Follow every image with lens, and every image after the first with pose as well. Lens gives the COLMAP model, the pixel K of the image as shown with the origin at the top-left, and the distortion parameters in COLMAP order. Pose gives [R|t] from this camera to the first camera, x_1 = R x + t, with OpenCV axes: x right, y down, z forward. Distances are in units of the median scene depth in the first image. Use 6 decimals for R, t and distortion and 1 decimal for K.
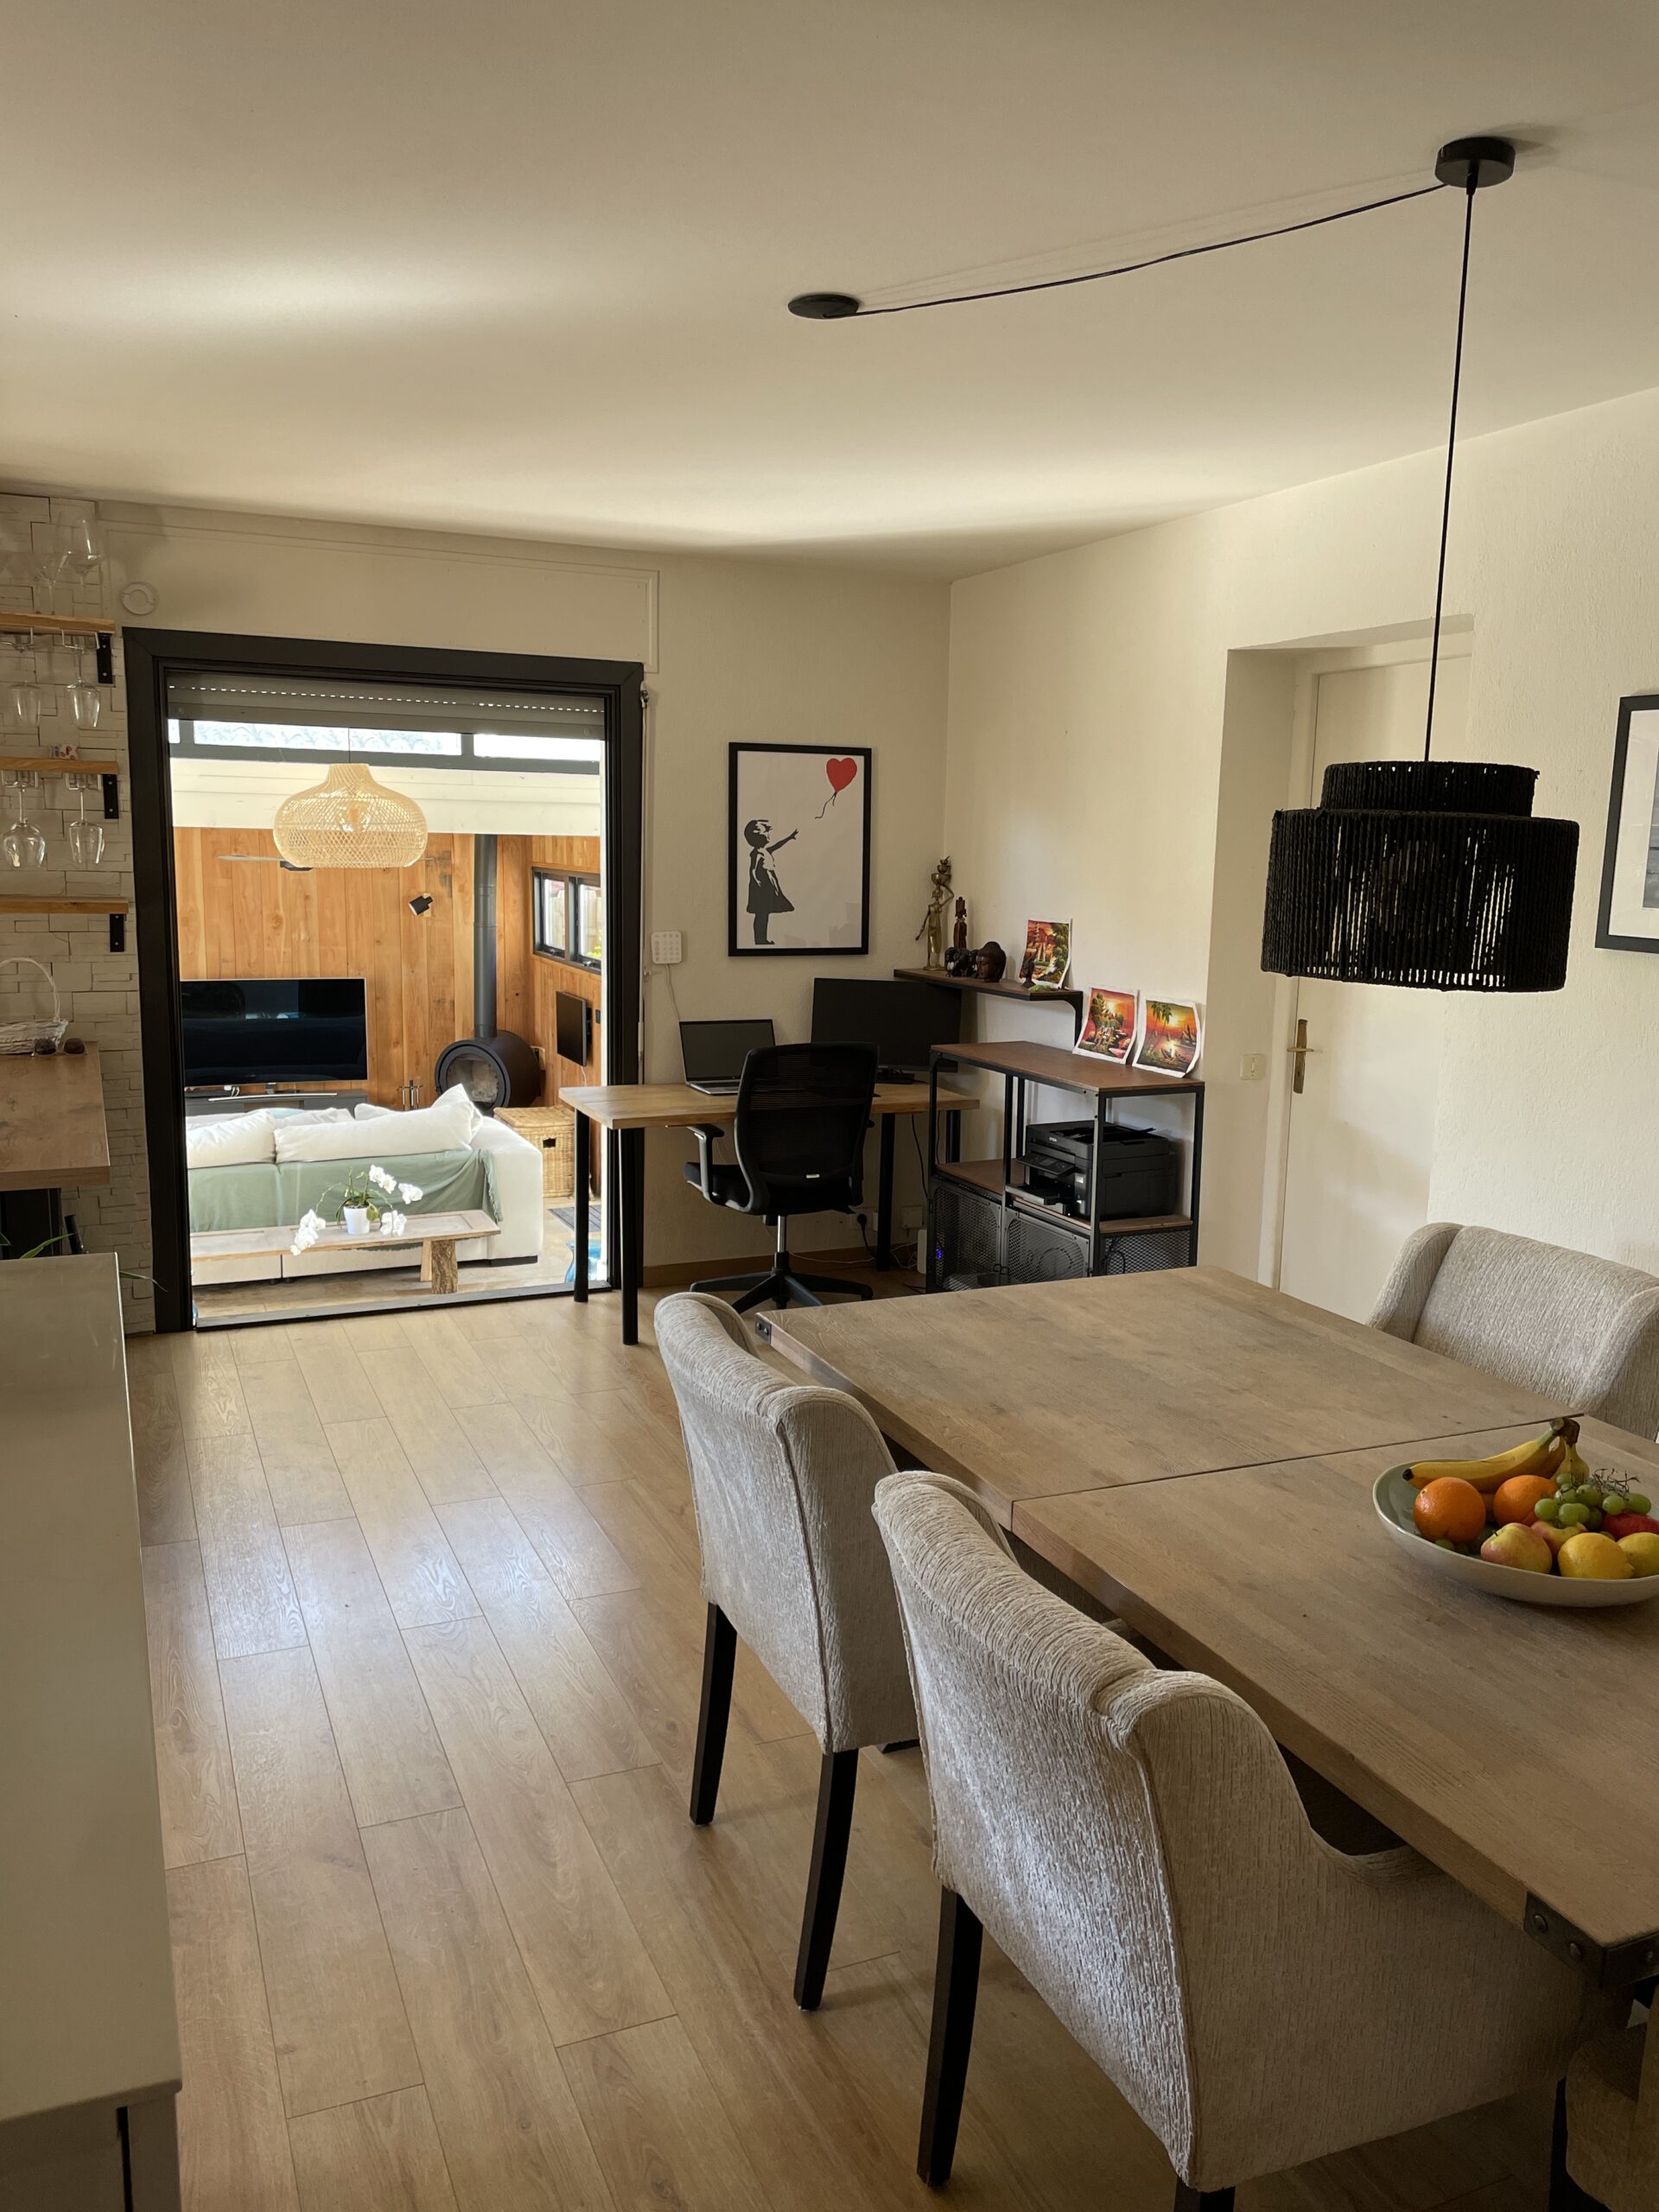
lens RADIAL K [[1705.8, 0, 837.8], [0, 1705.8, 1113.4], [0, 0, 1]] dist [0.092643, -0.008893]
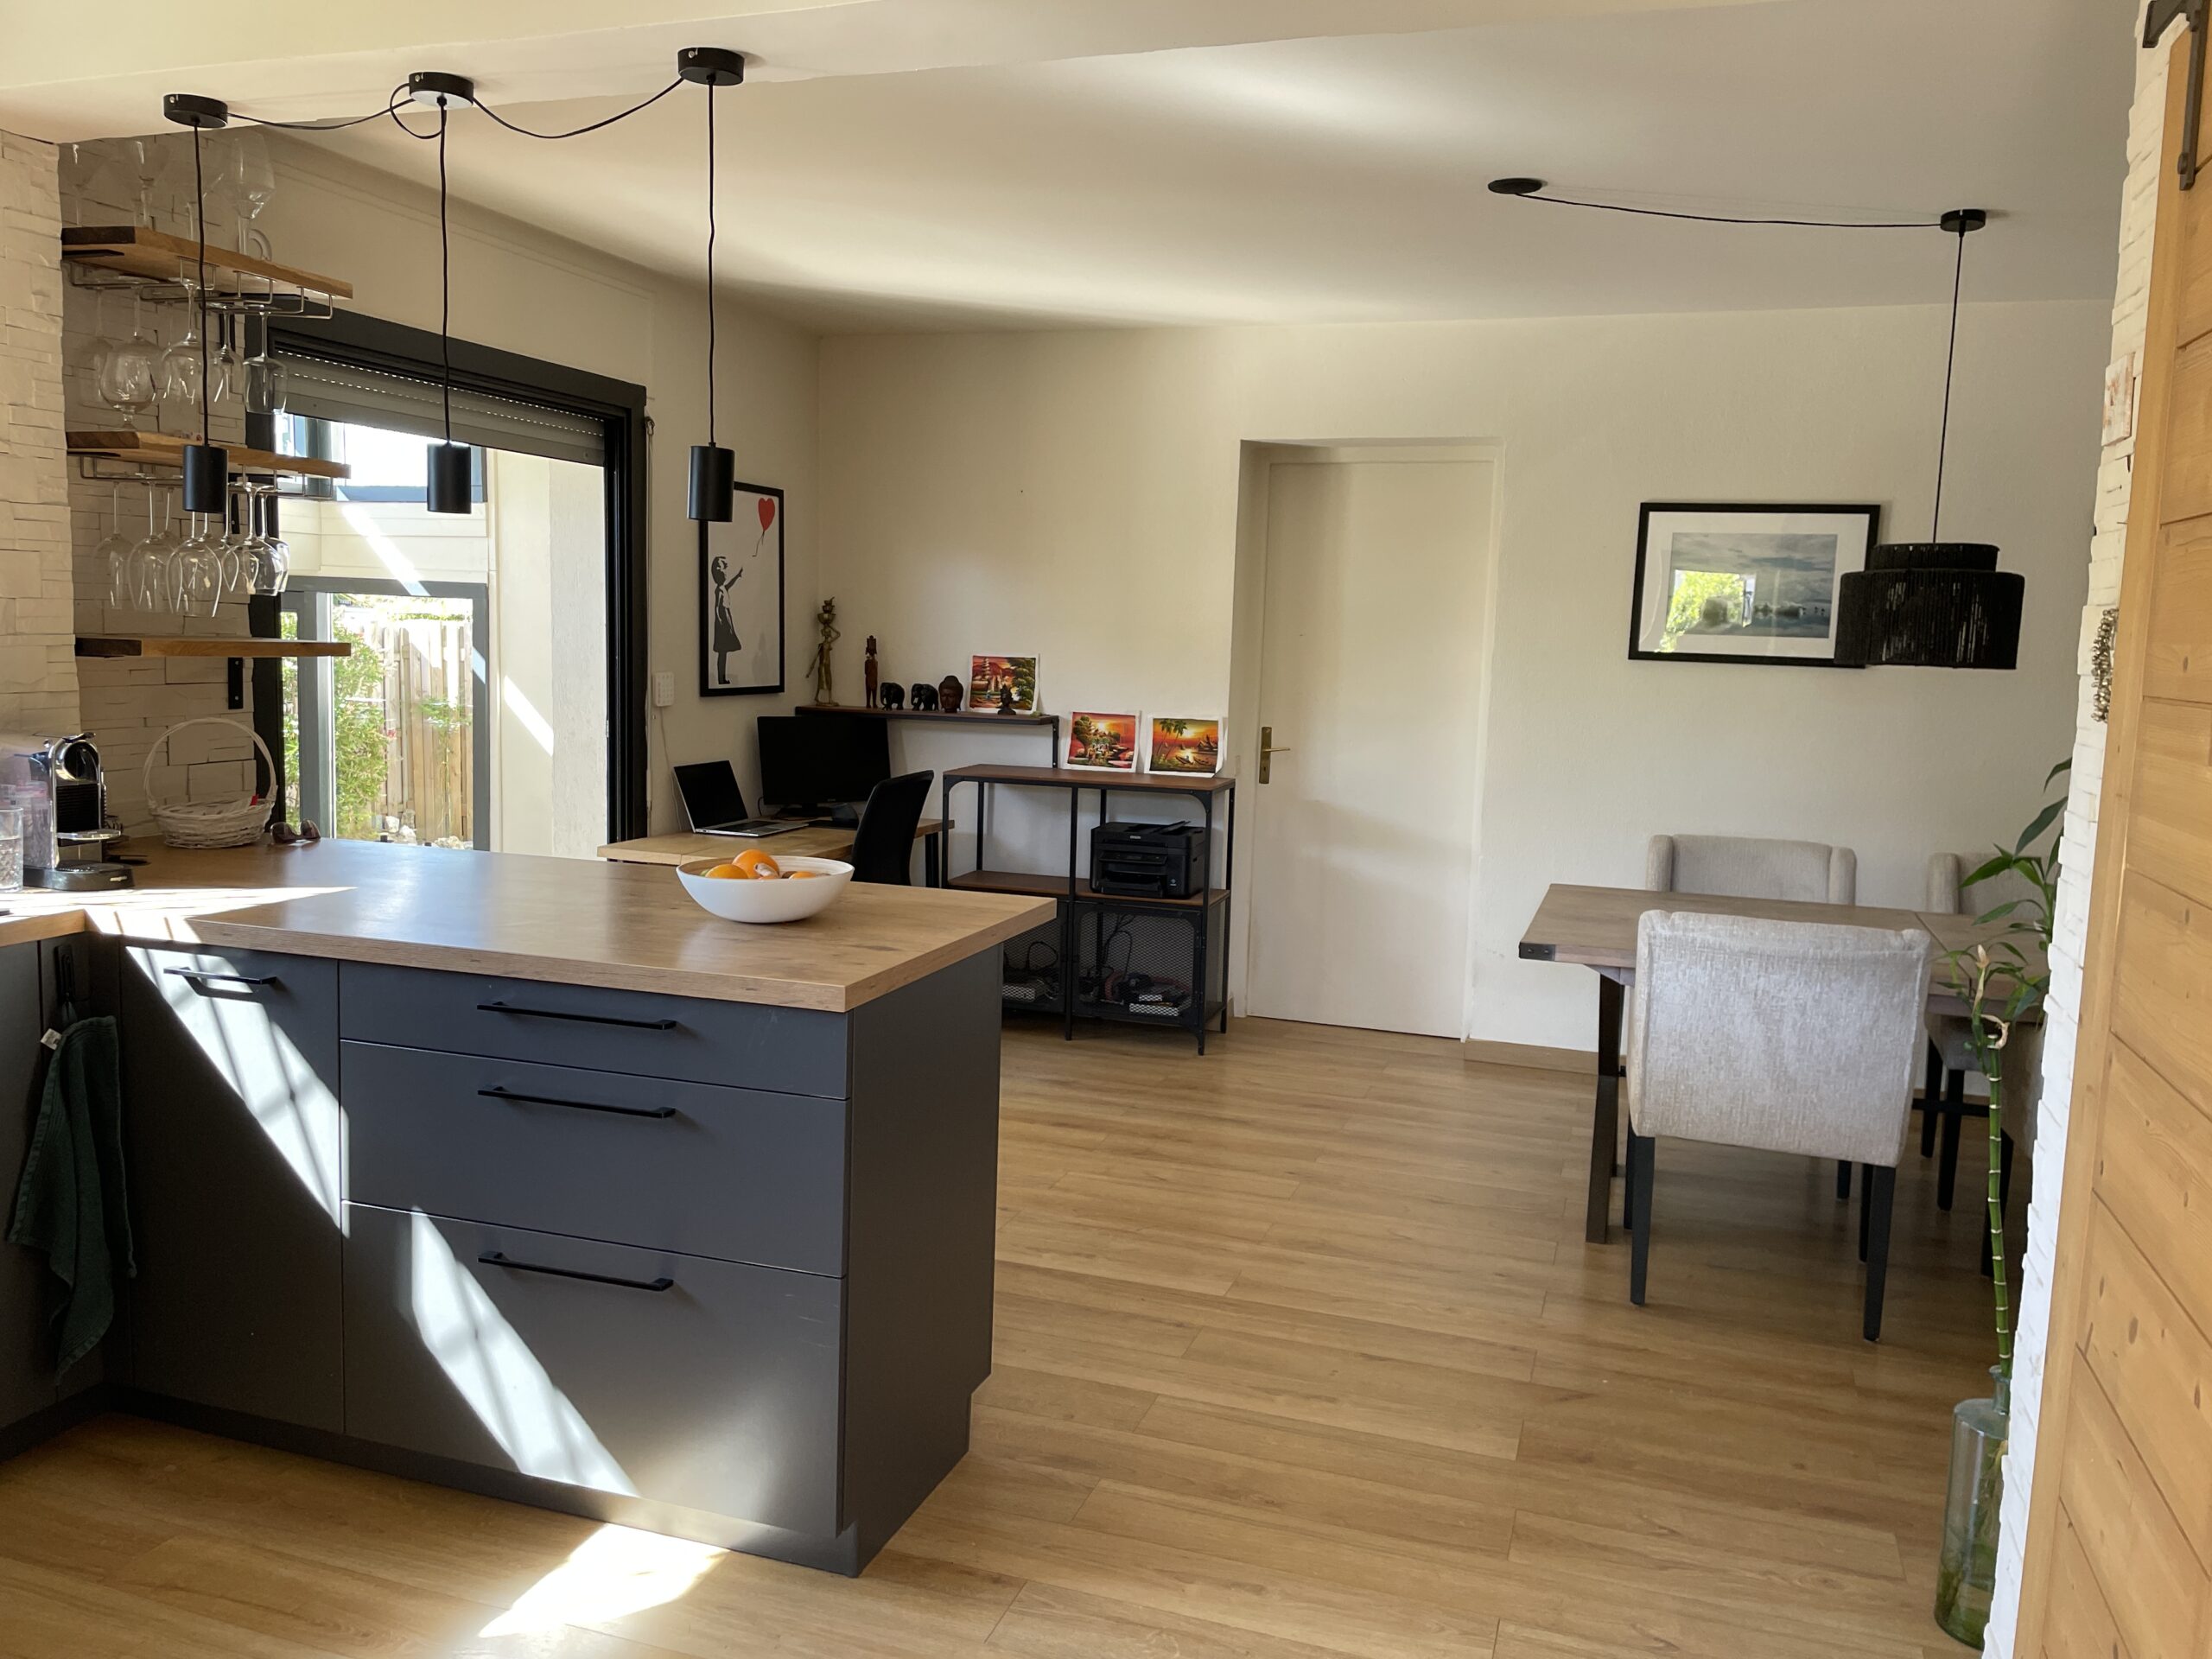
lens RADIAL K [[1705.8, 0, 1145.1], [0, 1705.8, 831.1], [0, 0, 1]] dist [0.092643, -0.008893]
pose [[0.666093, -0.088248, 0.740630, -0.652722], [0.104526, 0.994221, 0.024458, -0.015203], [-0.738508, 0.061124, 0.671468, 0.179149]]
